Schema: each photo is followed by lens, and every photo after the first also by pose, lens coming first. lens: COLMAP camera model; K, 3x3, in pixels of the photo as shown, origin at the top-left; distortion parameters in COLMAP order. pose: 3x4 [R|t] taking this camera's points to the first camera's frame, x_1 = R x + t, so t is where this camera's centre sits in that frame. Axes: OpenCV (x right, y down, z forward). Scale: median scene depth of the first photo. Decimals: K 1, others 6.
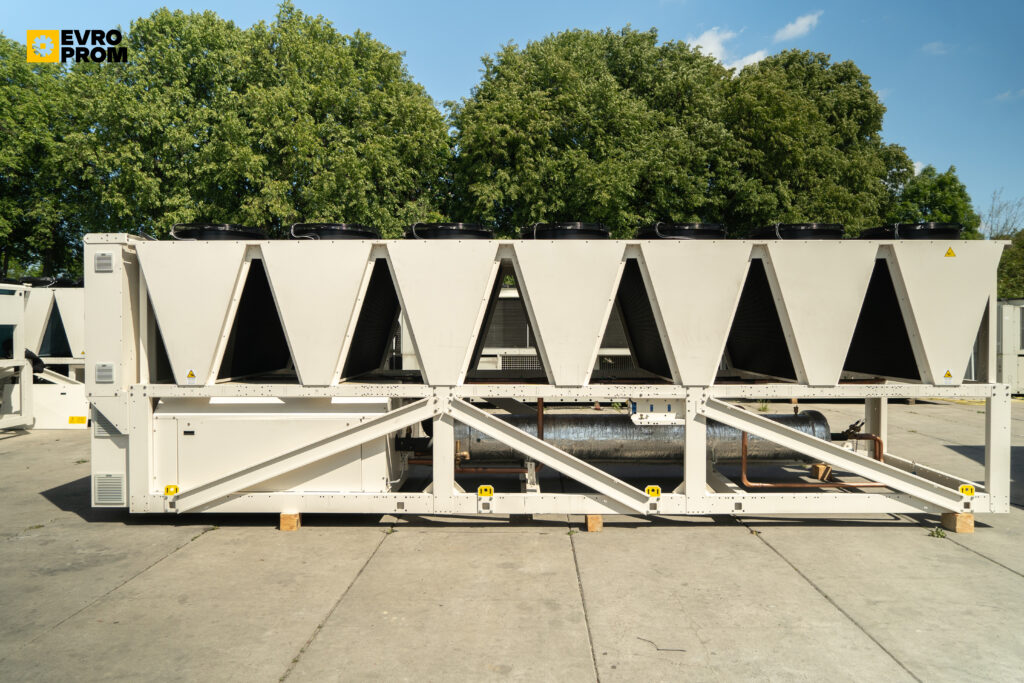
lens RADIAL K [[723.0, 0, 512.0], [0, 723.0, 341.5], [0, 0, 1]] dist [-0.011229, -0.000714]
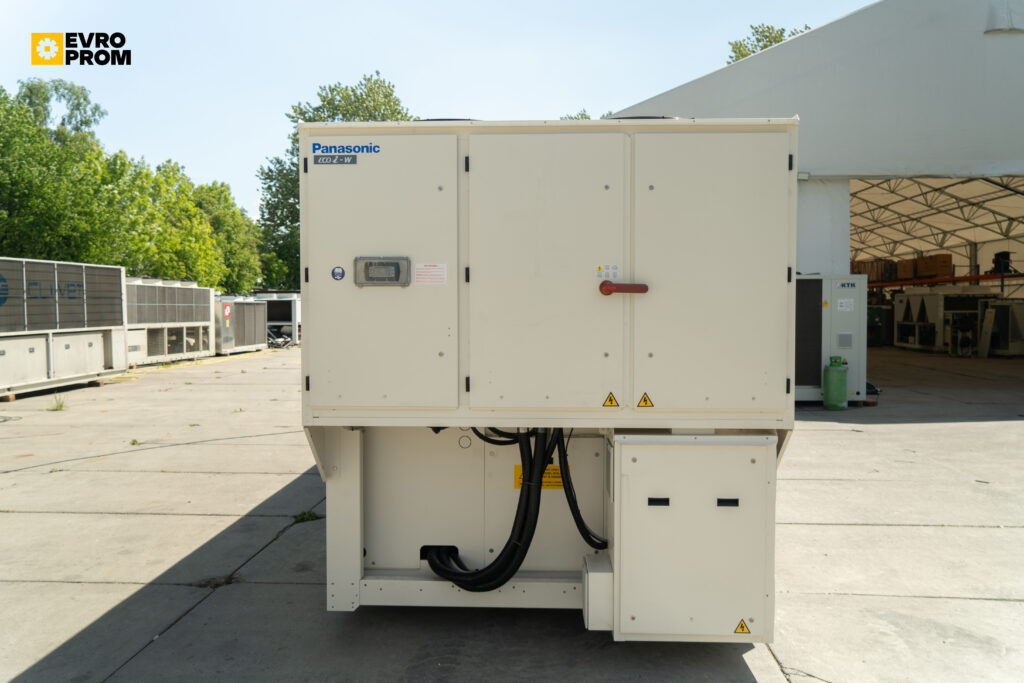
lens RADIAL K [[784.6, 0, 512.0], [0, 784.6, 341.5], [0, 0, 1]] dist [-0.008334, -0.001029]
pose [[0.026672, -0.047689, 0.998506, -1.163599], [0.018630, 0.998712, 0.047201, -0.017248], [-0.999471, 0.017343, 0.027526, 1.190554]]
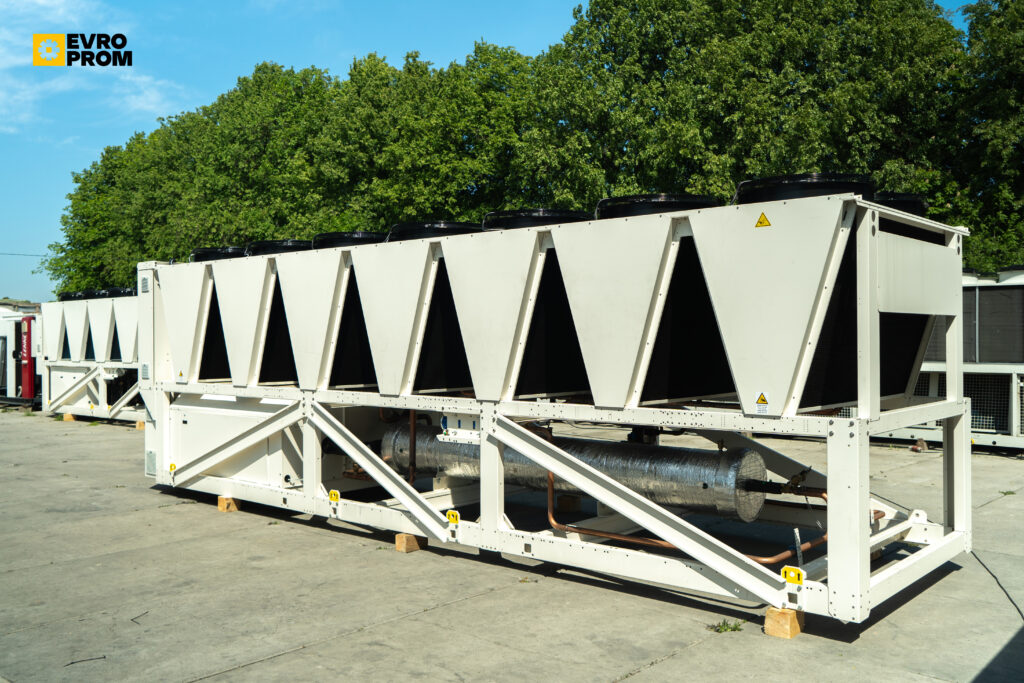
lens RADIAL K [[936.1, 0, 512.0], [0, 936.1, 341.5], [0, 0, 1]] dist [-0.003529, 0.015792]
pose [[0.761932, 0.003533, -0.647648, 0.993392], [-0.009521, 0.999938, -0.005746, -0.003077], [0.647587, 0.010544, 0.761918, 0.164762]]
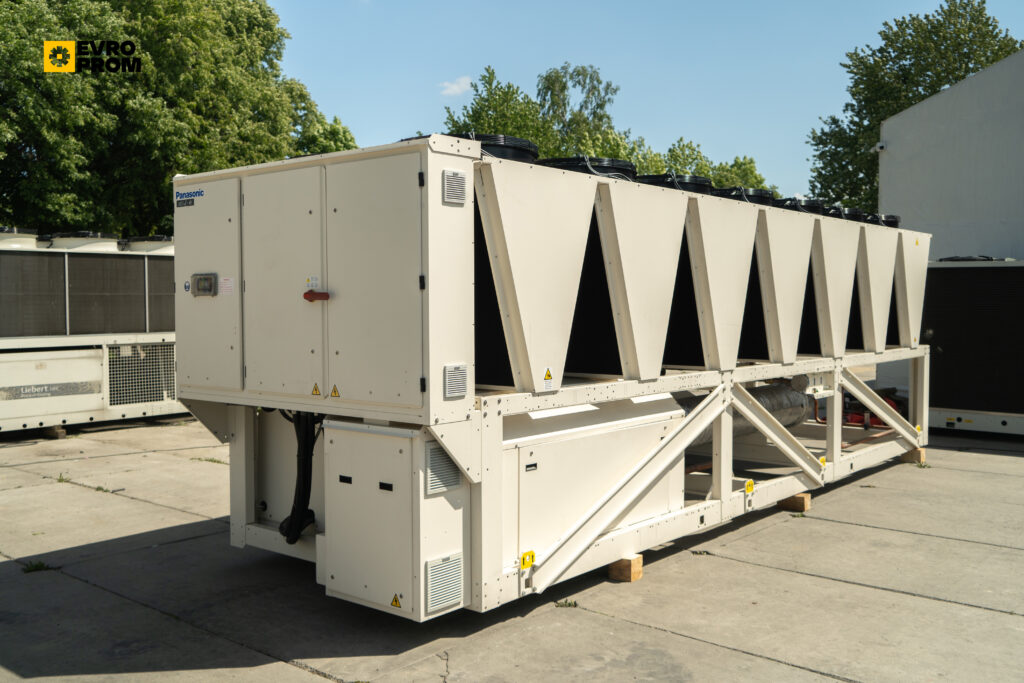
lens RADIAL K [[989.7, 0, 512.0], [0, 989.7, 341.5], [0, 0, 1]] dist [-0.005170, 0.031797]
pose [[0.629415, -0.035192, 0.776272, -1.154289], [0.018025, 0.999366, 0.030691, -0.011765], [-0.776860, -0.005325, 0.629650, 0.468453]]
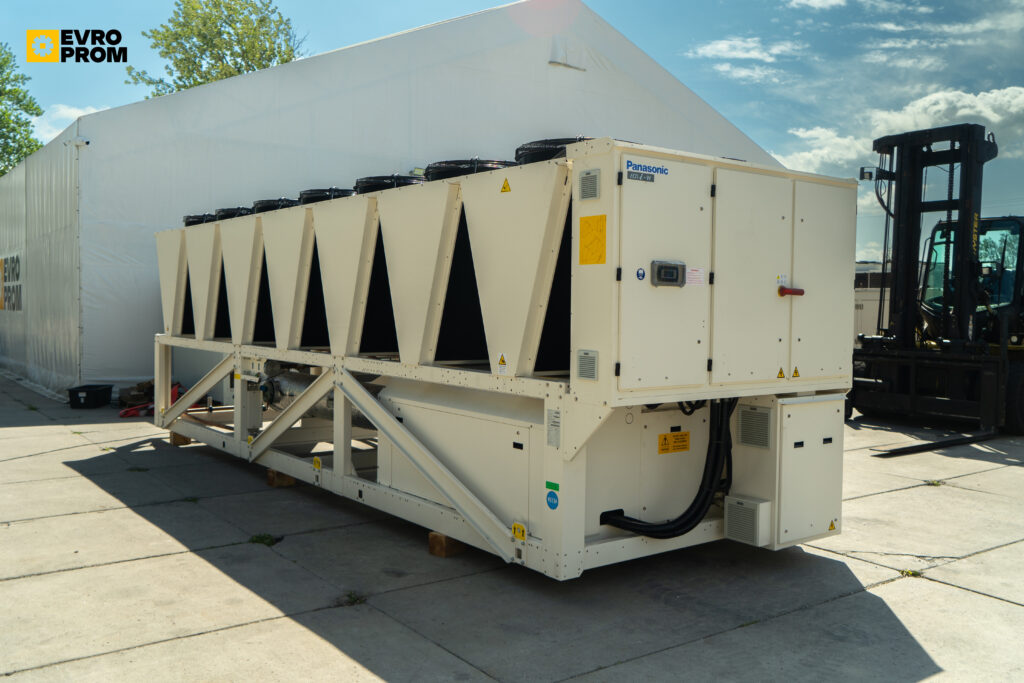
lens RADIAL K [[913.4, 0, 515.6], [0, 913.4, 352.2], [0, 0, 1]] dist [-0.001753, -0.001683]
pose [[-0.621382, -0.050142, 0.781902, -1.139892], [0.001014, 0.997898, 0.064800, -0.026257], [-0.783507, 0.041058, -0.620025, 1.896994]]
